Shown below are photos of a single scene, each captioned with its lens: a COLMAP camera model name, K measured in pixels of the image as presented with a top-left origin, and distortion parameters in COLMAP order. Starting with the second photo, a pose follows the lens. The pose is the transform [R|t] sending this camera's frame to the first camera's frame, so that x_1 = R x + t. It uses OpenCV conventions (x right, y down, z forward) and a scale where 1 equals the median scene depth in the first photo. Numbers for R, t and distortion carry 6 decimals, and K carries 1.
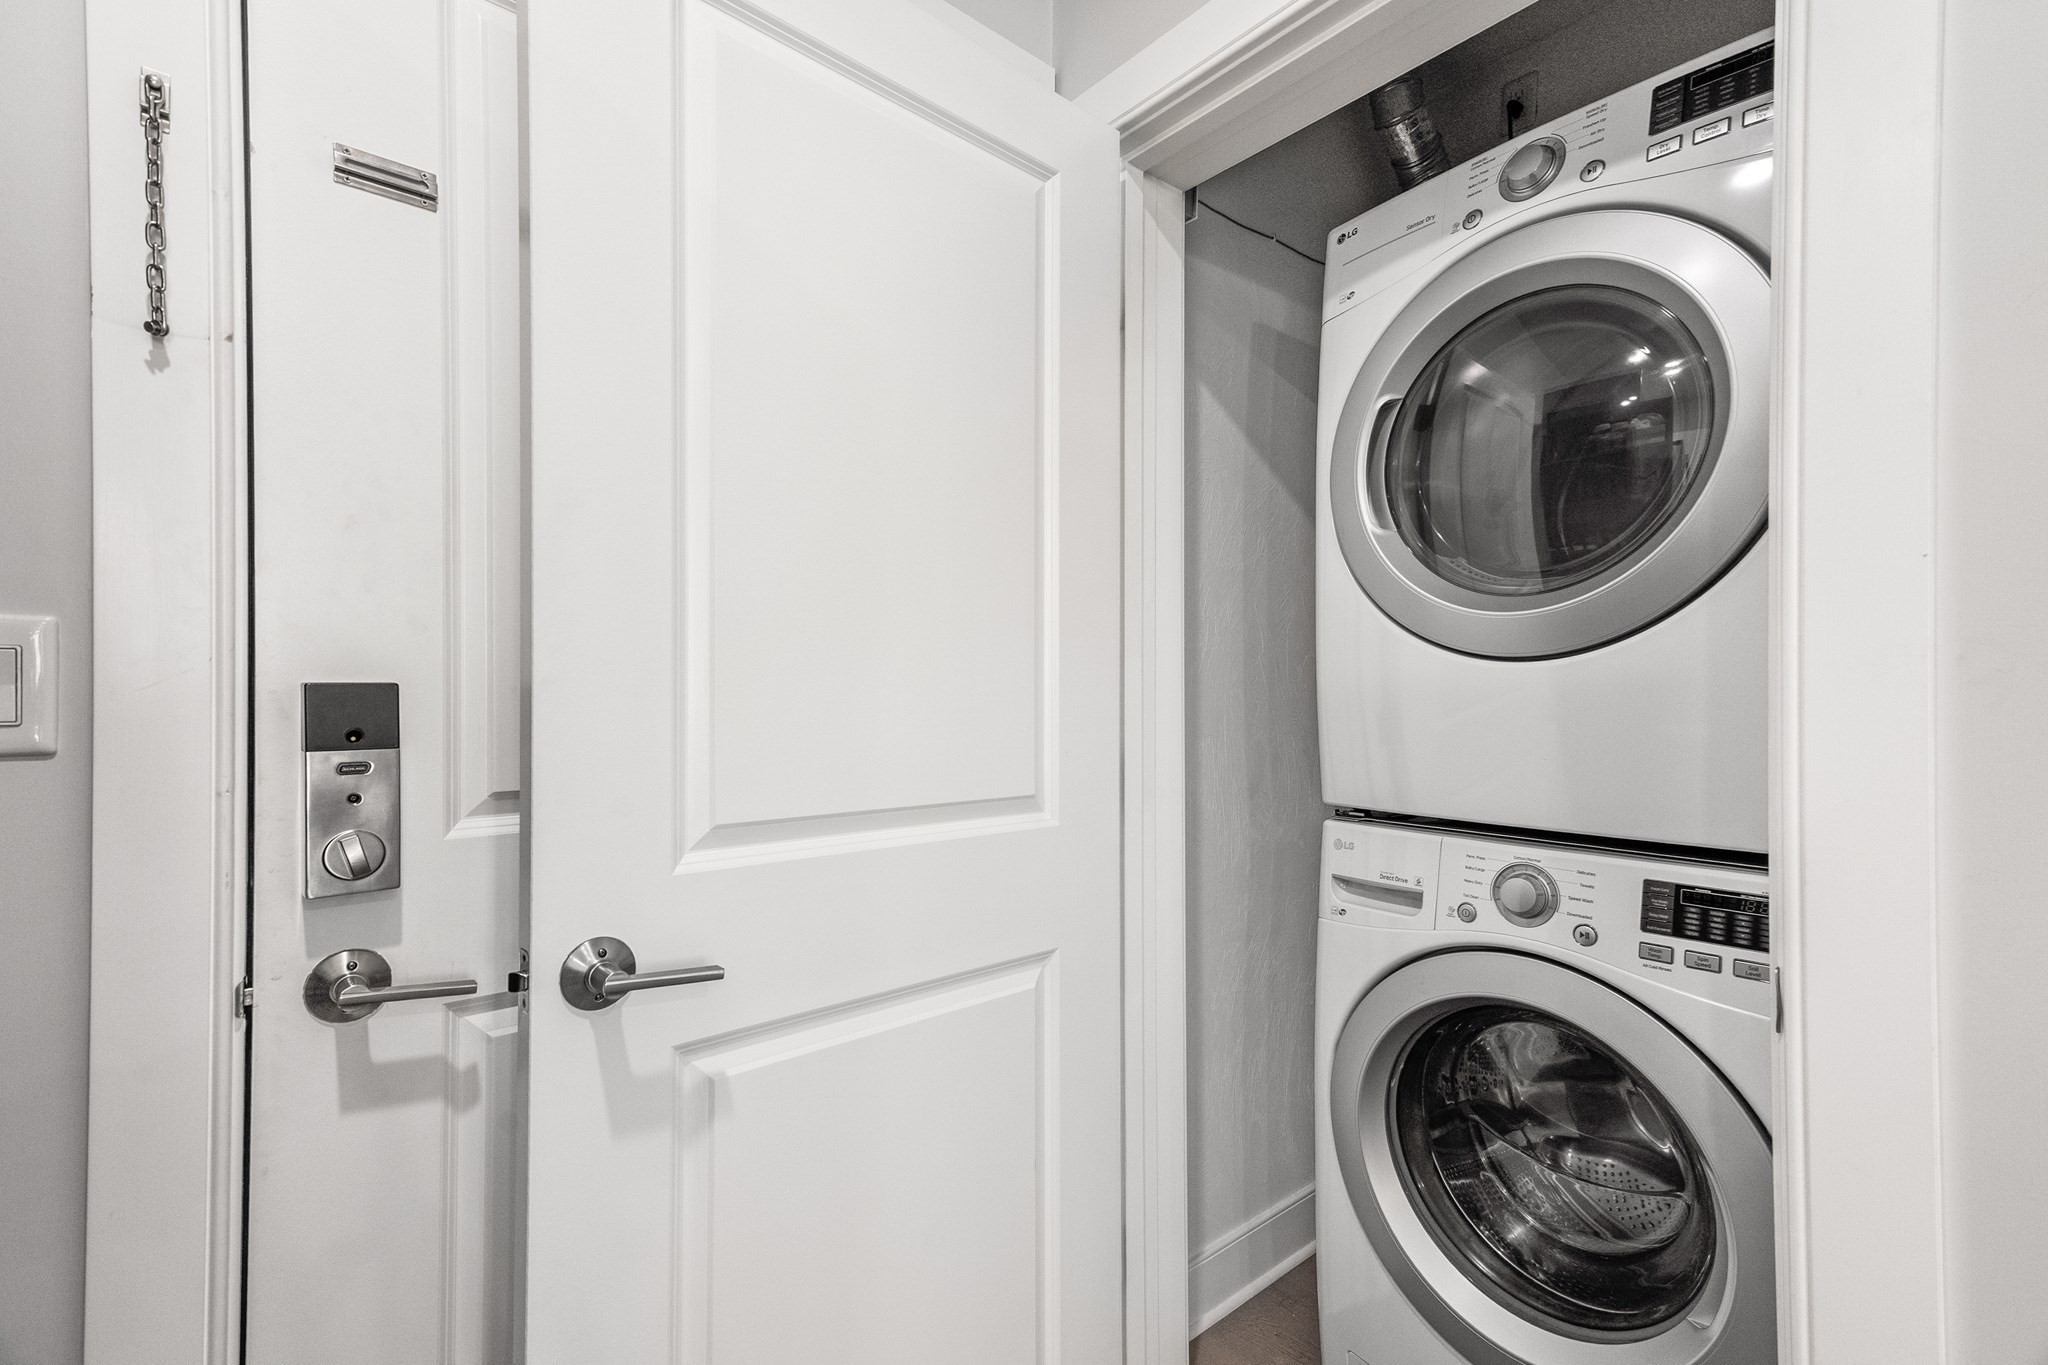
lens RADIAL K [[930.4, 0, 1015.2], [0, 930.4, 683.8], [0, 0, 1]] dist [0.024184, 0.002787]
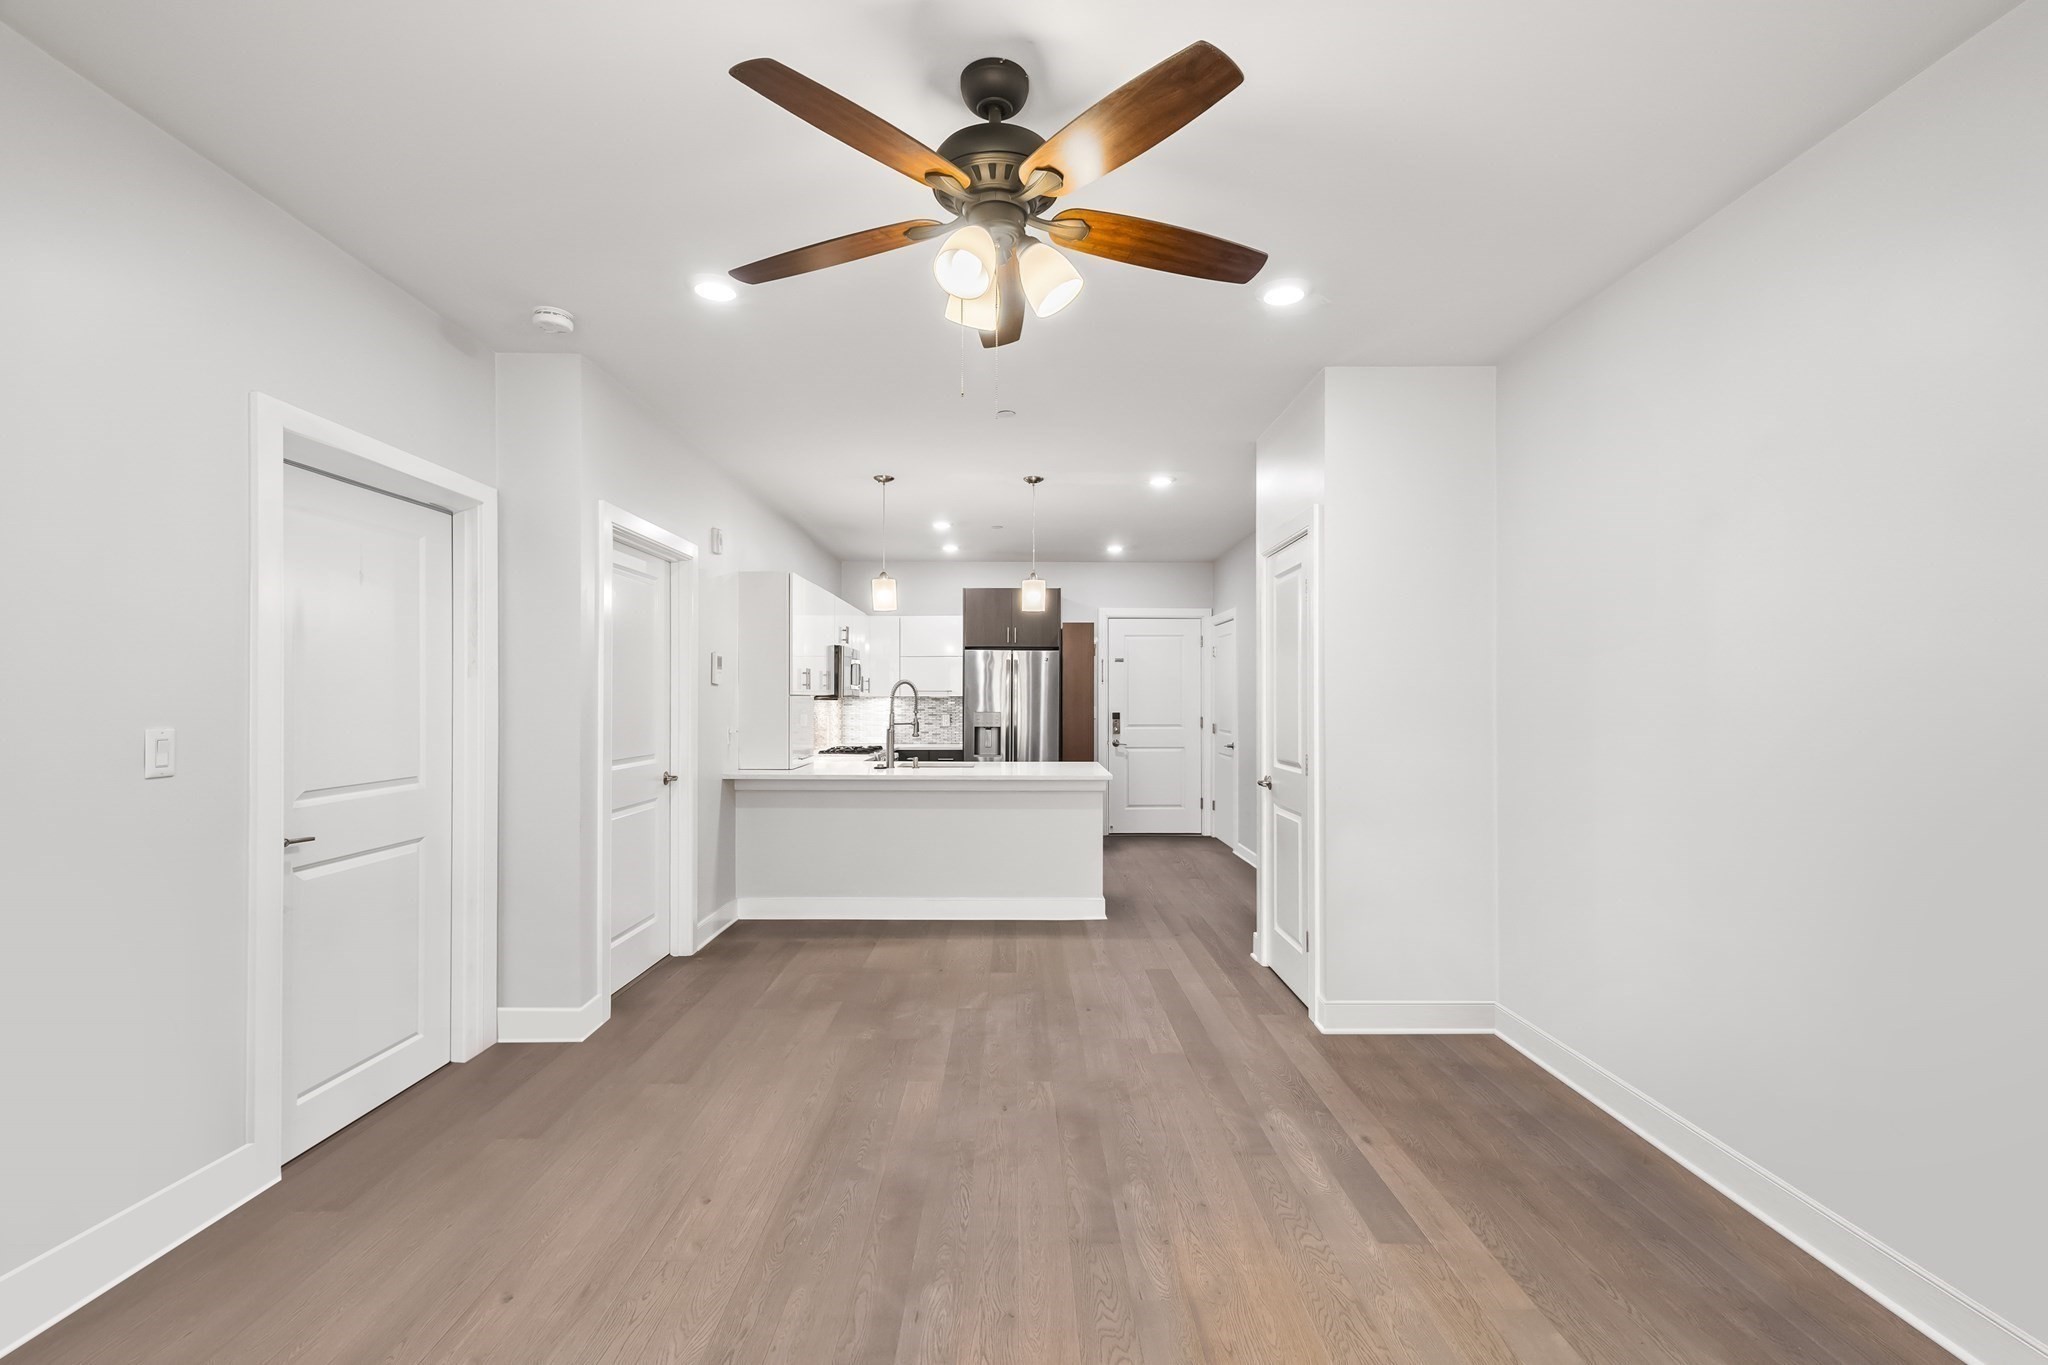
lens RADIAL K [[930.4, 0, 1015.8], [0, 930.4, 690.3], [0, 0, 1]] dist [0.024184, 0.002787]
pose [[0.776014, 0.000687, -0.630716, 4.618951], [-0.002728, 0.999994, -0.002267, -0.209660], [0.630710, 0.003480, 0.776011, -7.212968]]
